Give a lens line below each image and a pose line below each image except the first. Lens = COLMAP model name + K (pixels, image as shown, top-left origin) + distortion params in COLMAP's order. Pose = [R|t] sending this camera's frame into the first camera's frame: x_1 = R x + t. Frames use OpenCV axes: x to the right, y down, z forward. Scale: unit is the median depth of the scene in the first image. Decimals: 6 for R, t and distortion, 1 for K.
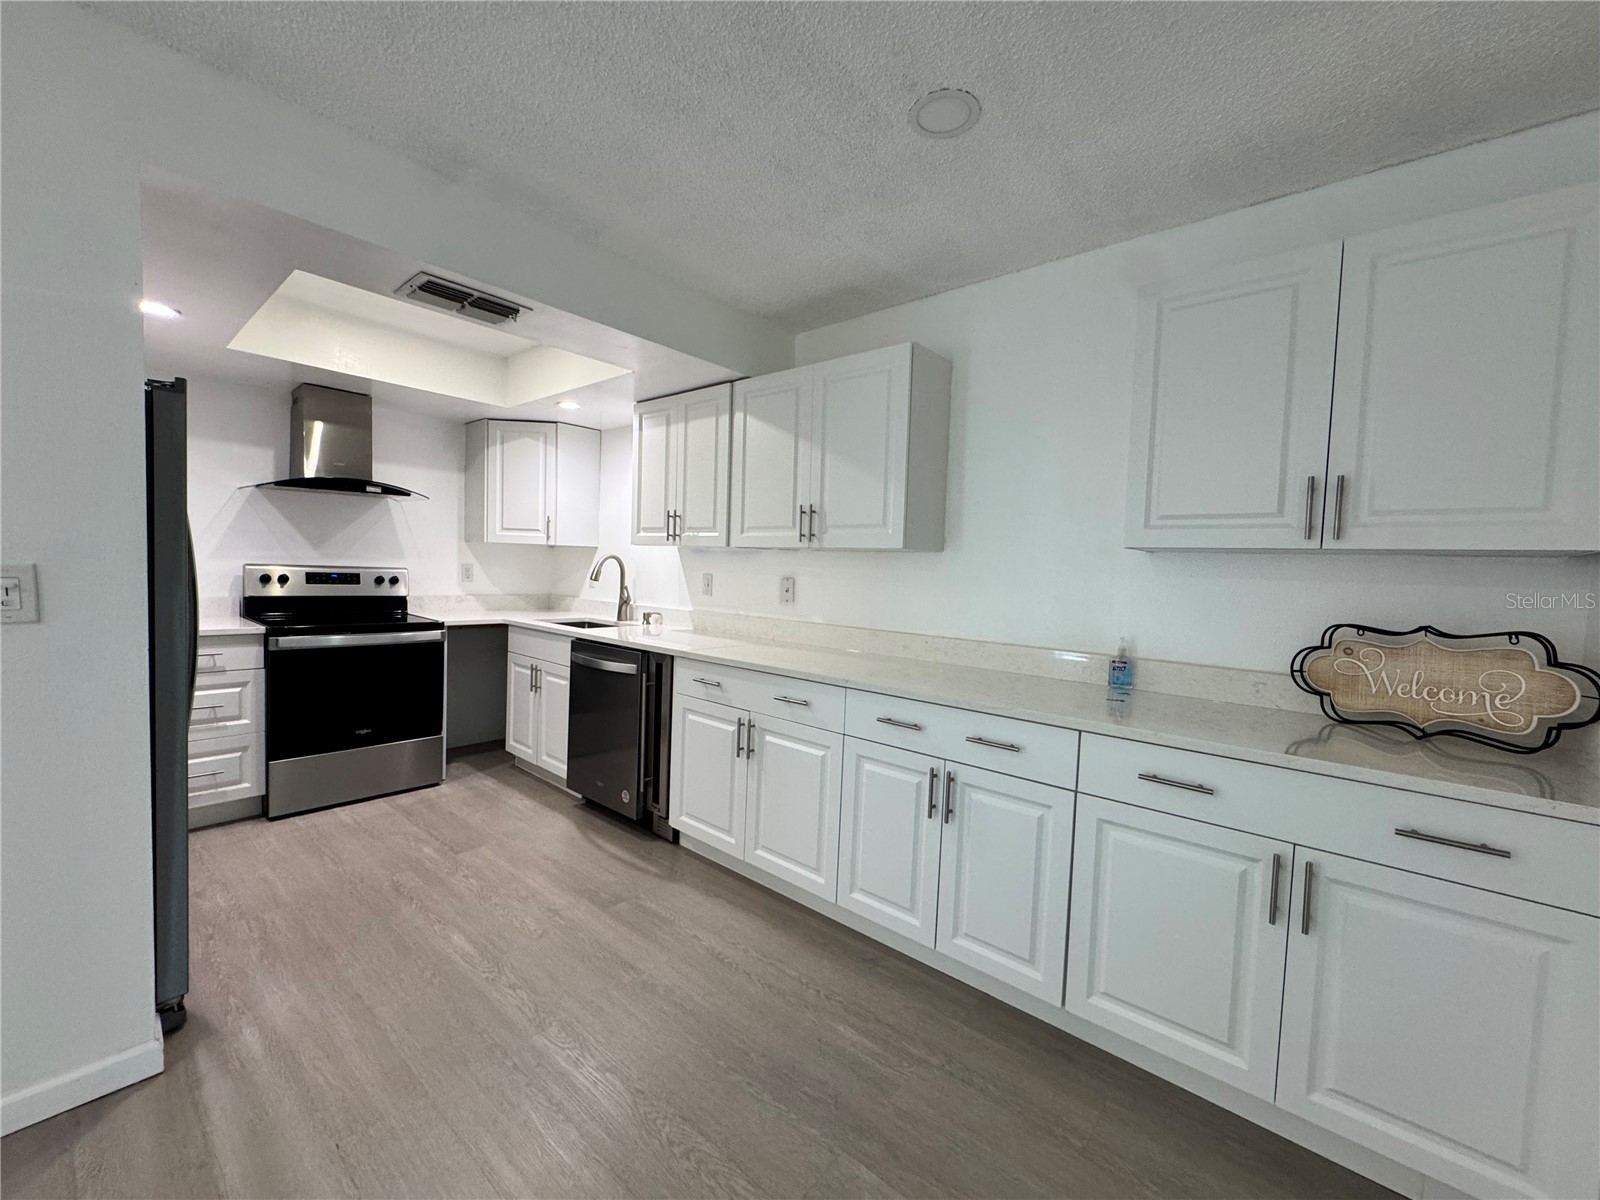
lens RADIAL K [[642.4, 0, 798.4], [0, 642.4, 600.1], [0, 0, 1]] dist [-0.002186, 0.000465]
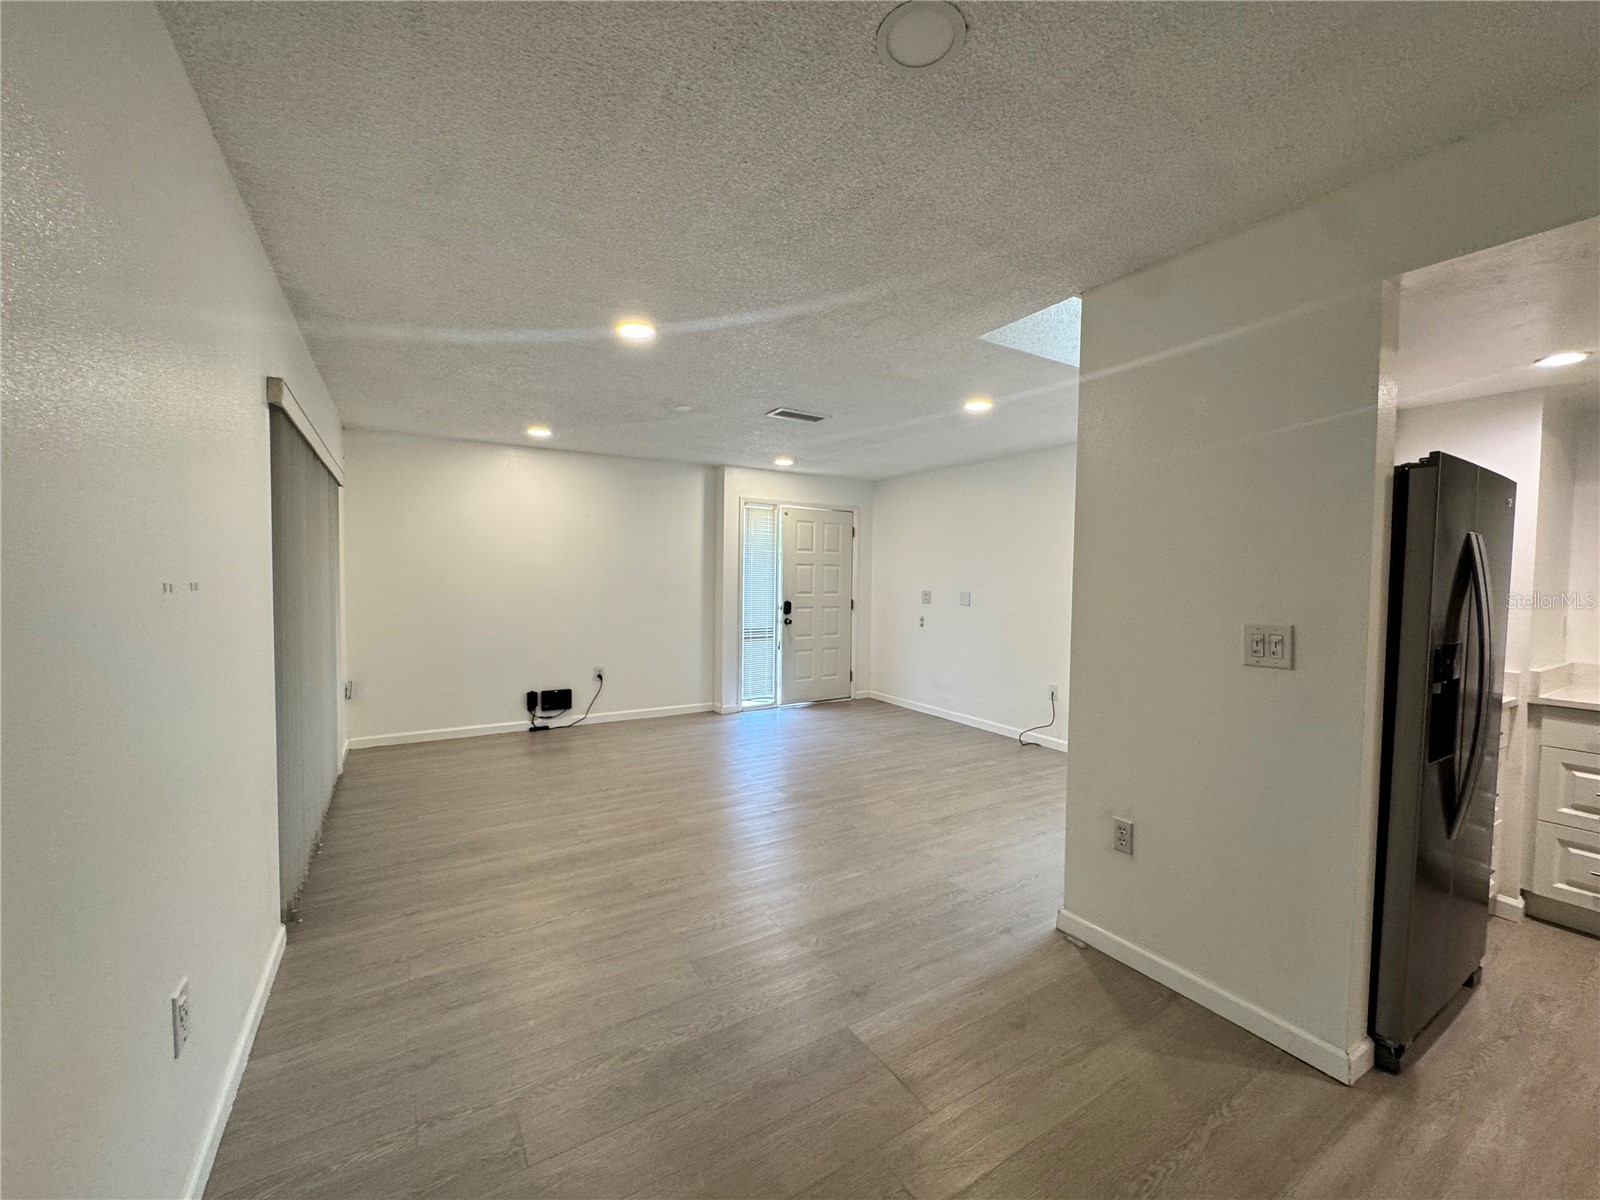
lens RADIAL K [[642.4, 0, 798.4], [0, 642.4, 600.1], [0, 0, 1]] dist [-0.002186, 0.000465]
pose [[-0.310595, -0.005308, -0.950528, 0.174483], [-0.074423, 0.997050, 0.018751, -0.024834], [0.947624, 0.076565, -0.310074, 0.182536]]
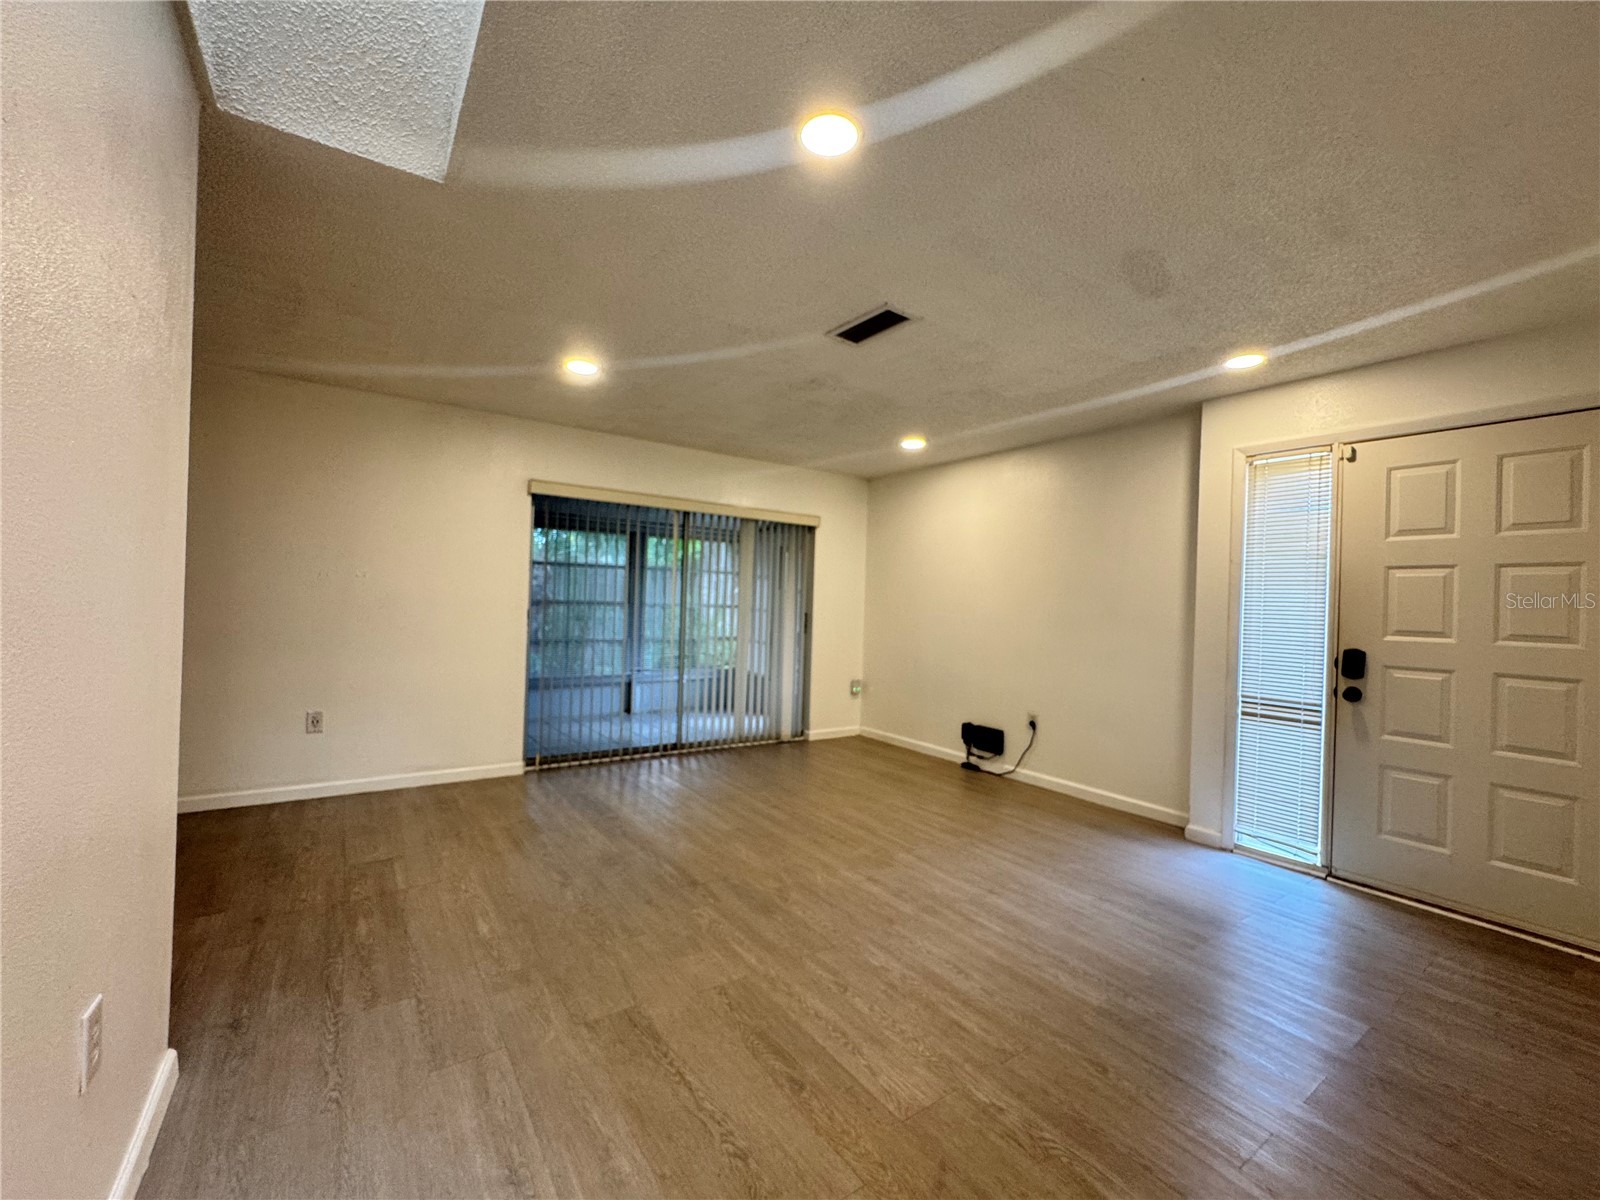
lens RADIAL K [[650.1, 0, 798.1], [0, 650.1, 596.6], [0, 0, 1]] dist [-0.002258, -0.000041]
pose [[-0.963960, -0.065489, 0.257860, -1.225021], [-0.054059, 0.997225, 0.051177, -0.060628], [-0.260496, 0.035393, -0.964826, 0.611927]]
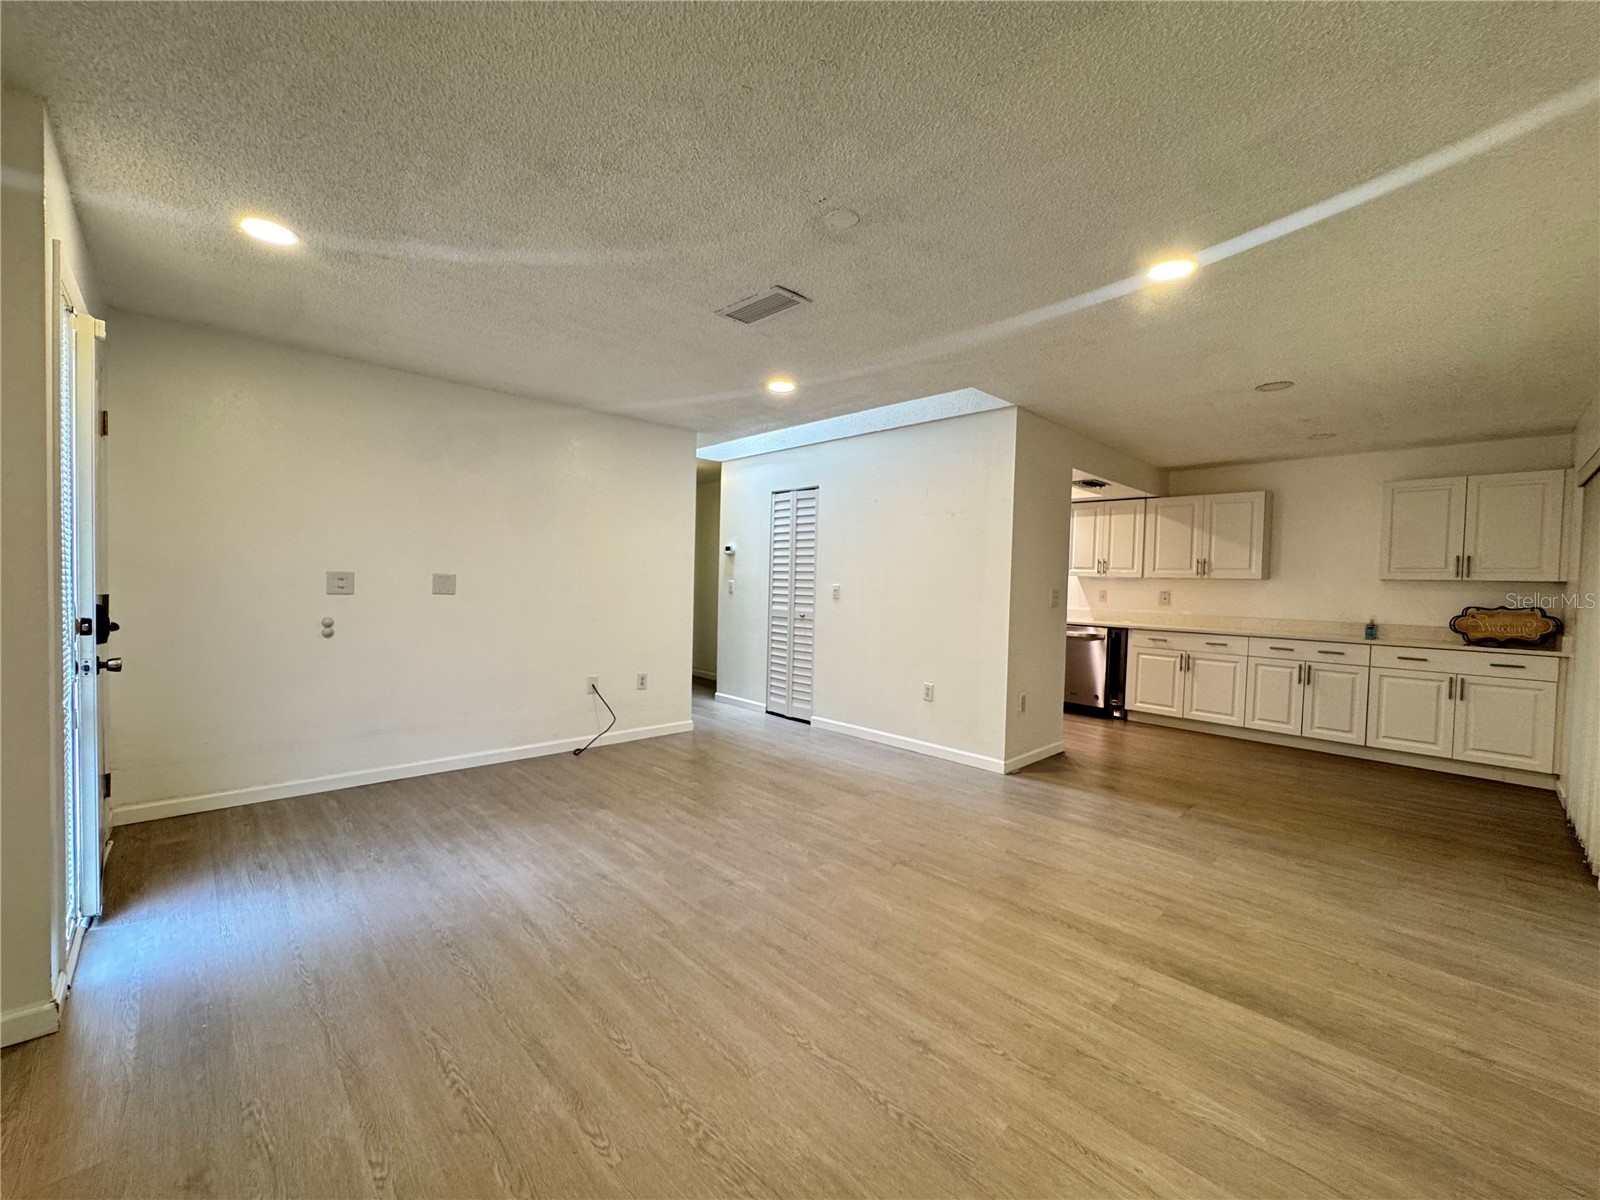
lens RADIAL K [[645.6, 0, 801.9], [0, 645.6, 599.5], [0, 0, 1]] dist [-0.002164, -0.000244]
pose [[0.995514, -0.006719, -0.094378, -0.943549], [0.004244, 0.999642, -0.026409, 0.035388], [0.094522, 0.025890, 0.995186, -1.091351]]
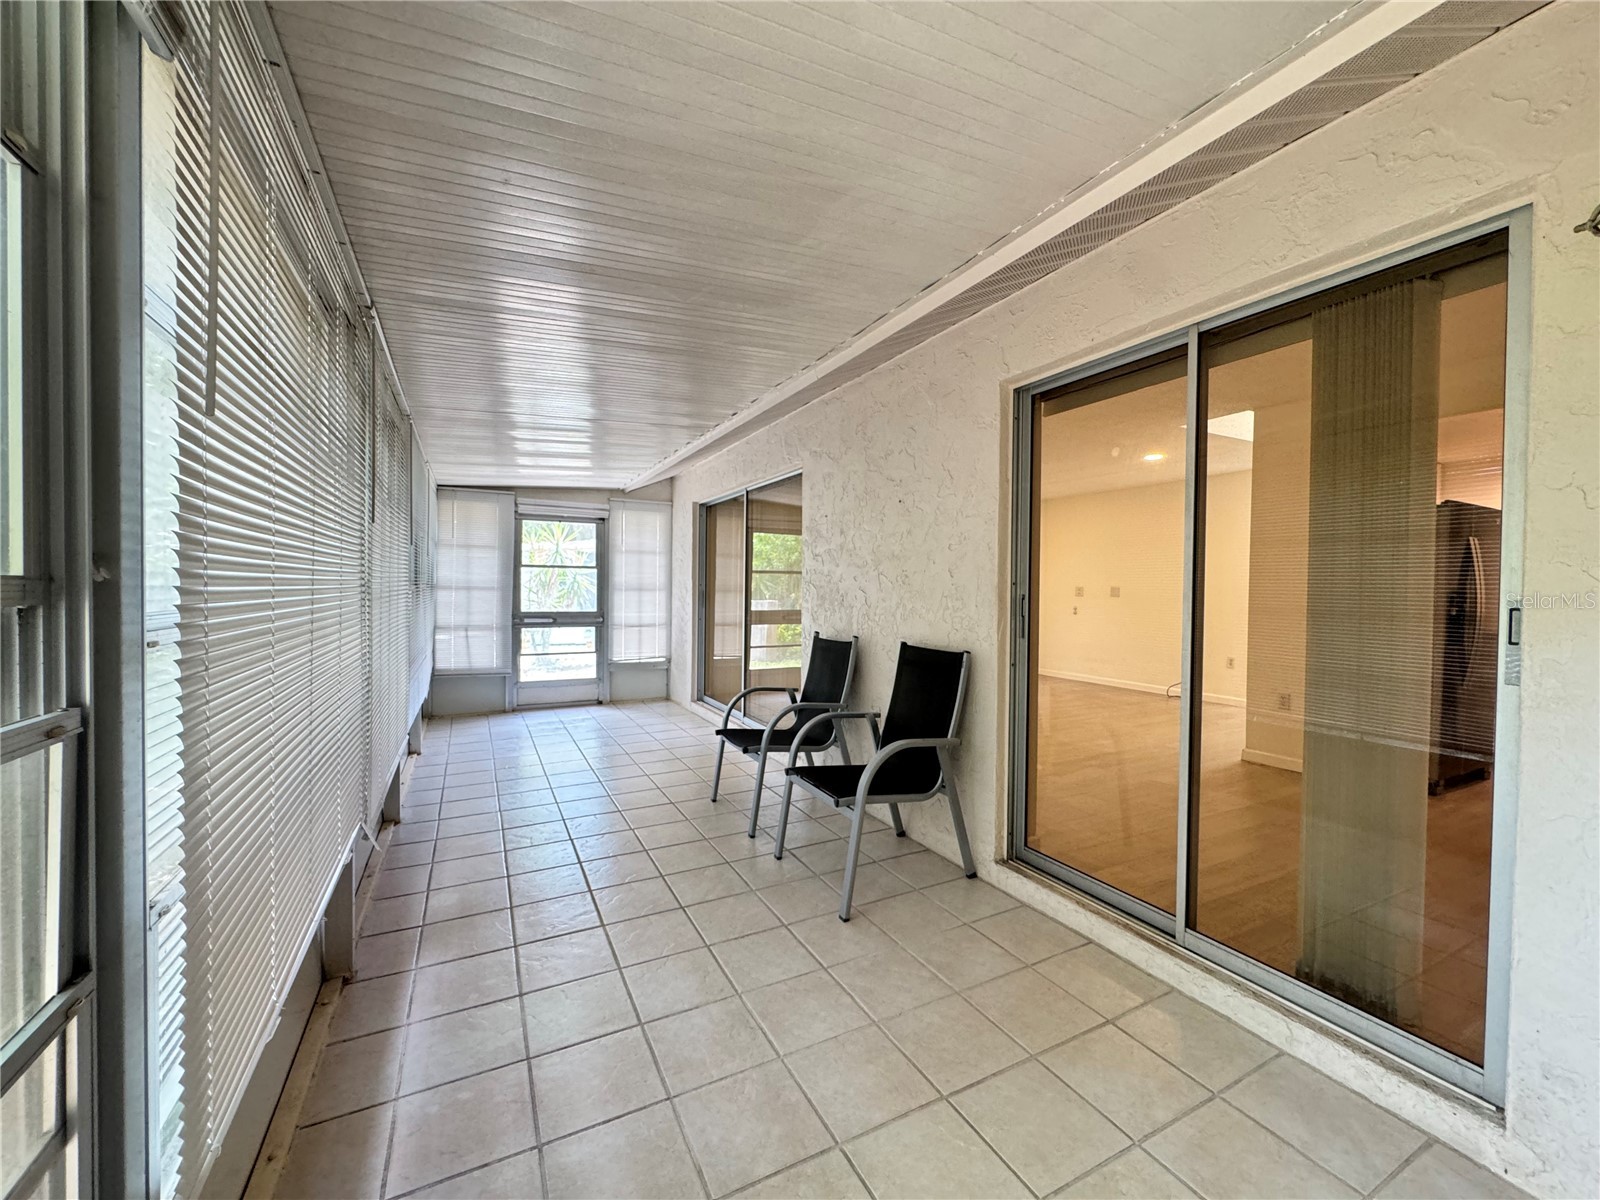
lens RADIAL K [[642.4, 0, 798.4], [0, 642.4, 600.1], [0, 0, 1]] dist [-0.002186, 0.000465]
pose [[-0.372935, -0.025452, -0.927508, 1.014468], [-0.077978, 0.996947, 0.003996, 0.086435], [0.924575, 0.073815, -0.373782, -0.138255]]
